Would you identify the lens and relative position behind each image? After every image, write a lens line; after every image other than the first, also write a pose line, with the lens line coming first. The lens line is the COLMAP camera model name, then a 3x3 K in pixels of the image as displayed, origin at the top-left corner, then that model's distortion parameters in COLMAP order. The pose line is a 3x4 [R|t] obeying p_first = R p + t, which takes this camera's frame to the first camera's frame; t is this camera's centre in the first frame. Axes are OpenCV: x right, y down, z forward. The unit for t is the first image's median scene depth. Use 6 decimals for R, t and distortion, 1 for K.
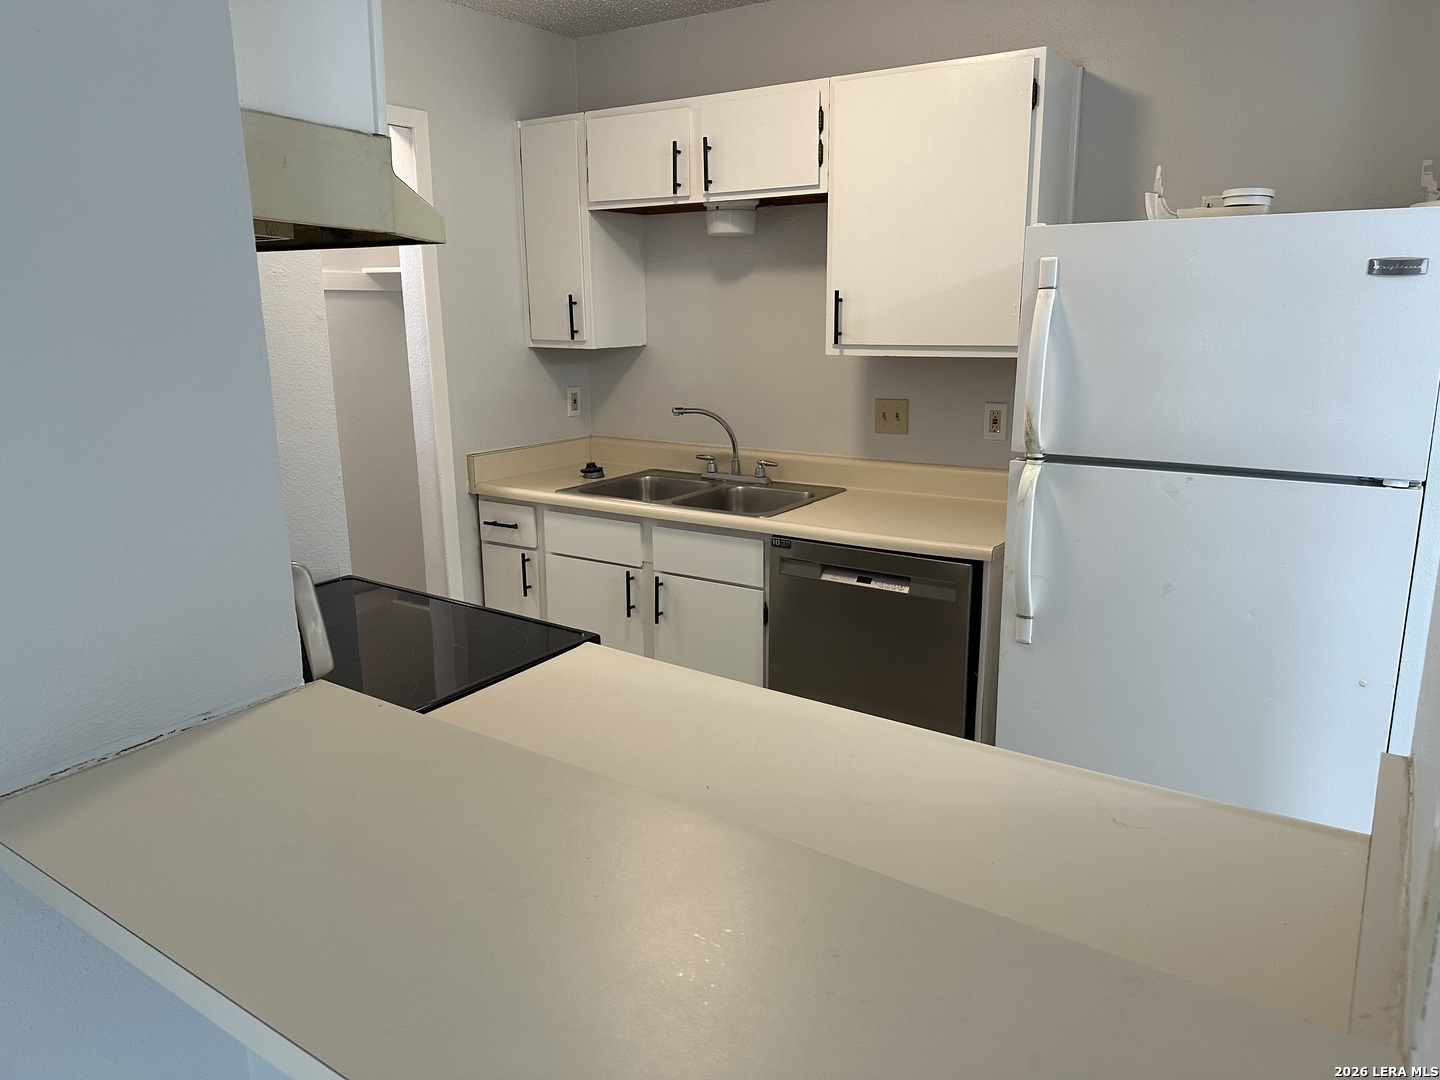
lens RADIAL K [[1008.3, 0, 720.7], [0, 1008.3, 542.6], [0, 0, 1]] dist [0.043742, 0.000282]
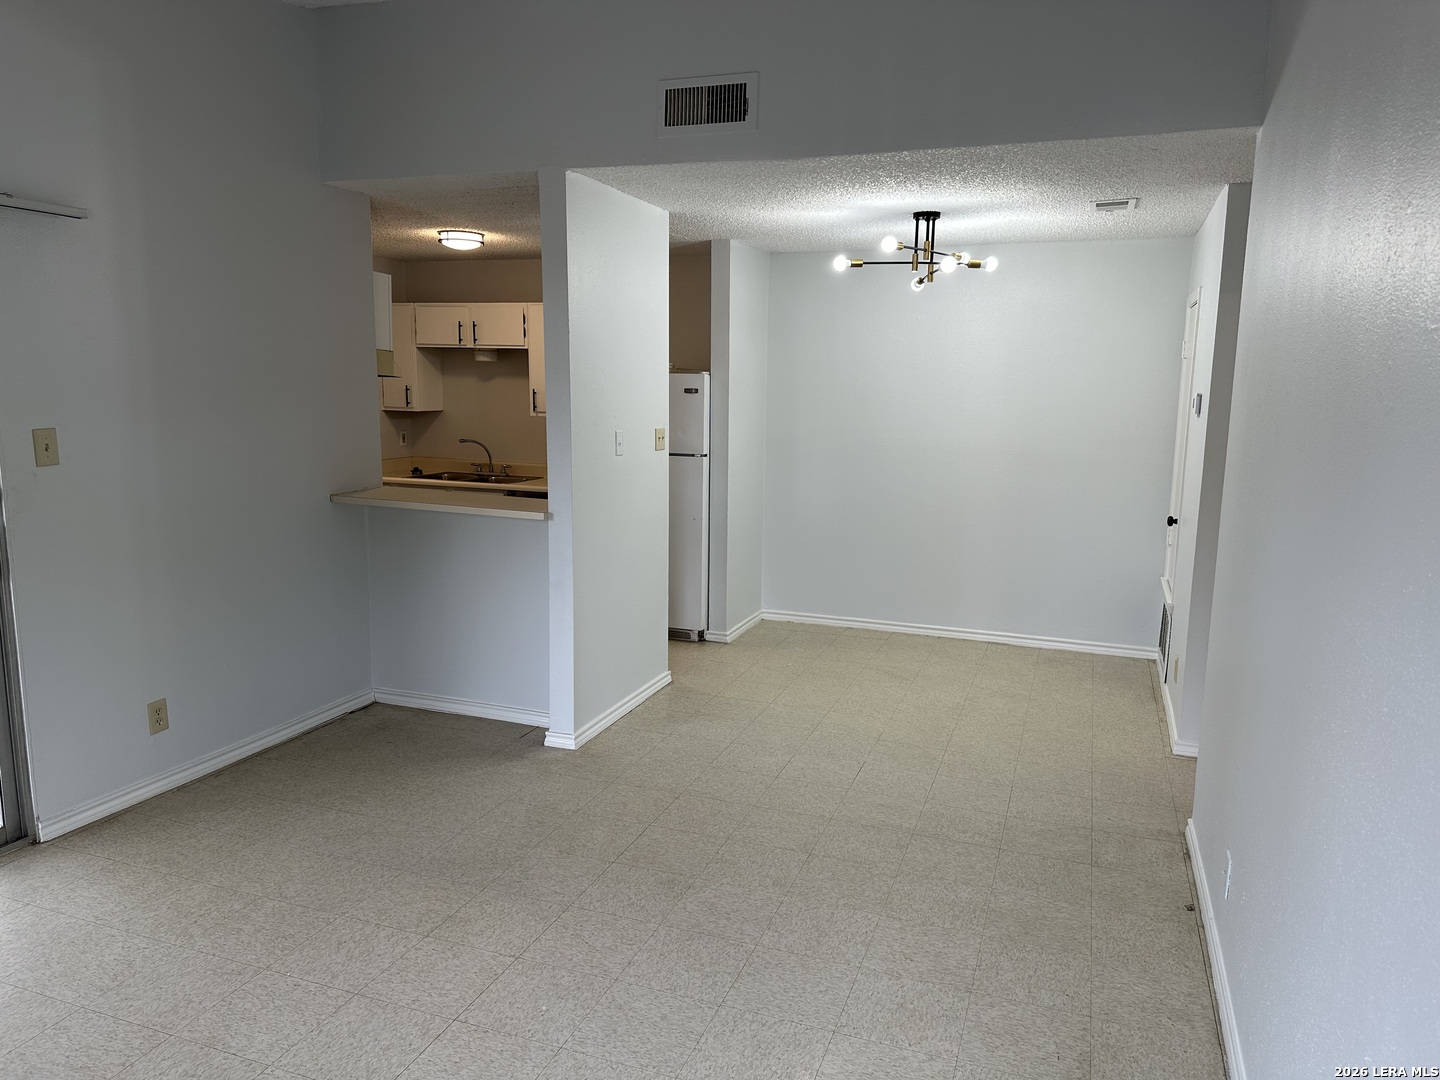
lens RADIAL K [[1008.3, 0, 725.5], [0, 1008.3, 536.9], [0, 0, 1]] dist [0.043742, 0.000282]
pose [[0.969953, -0.020261, 0.242446, -0.026337], [0.035555, 0.997632, -0.058872, 0.223790], [-0.240679, 0.065723, 0.968377, -1.223995]]
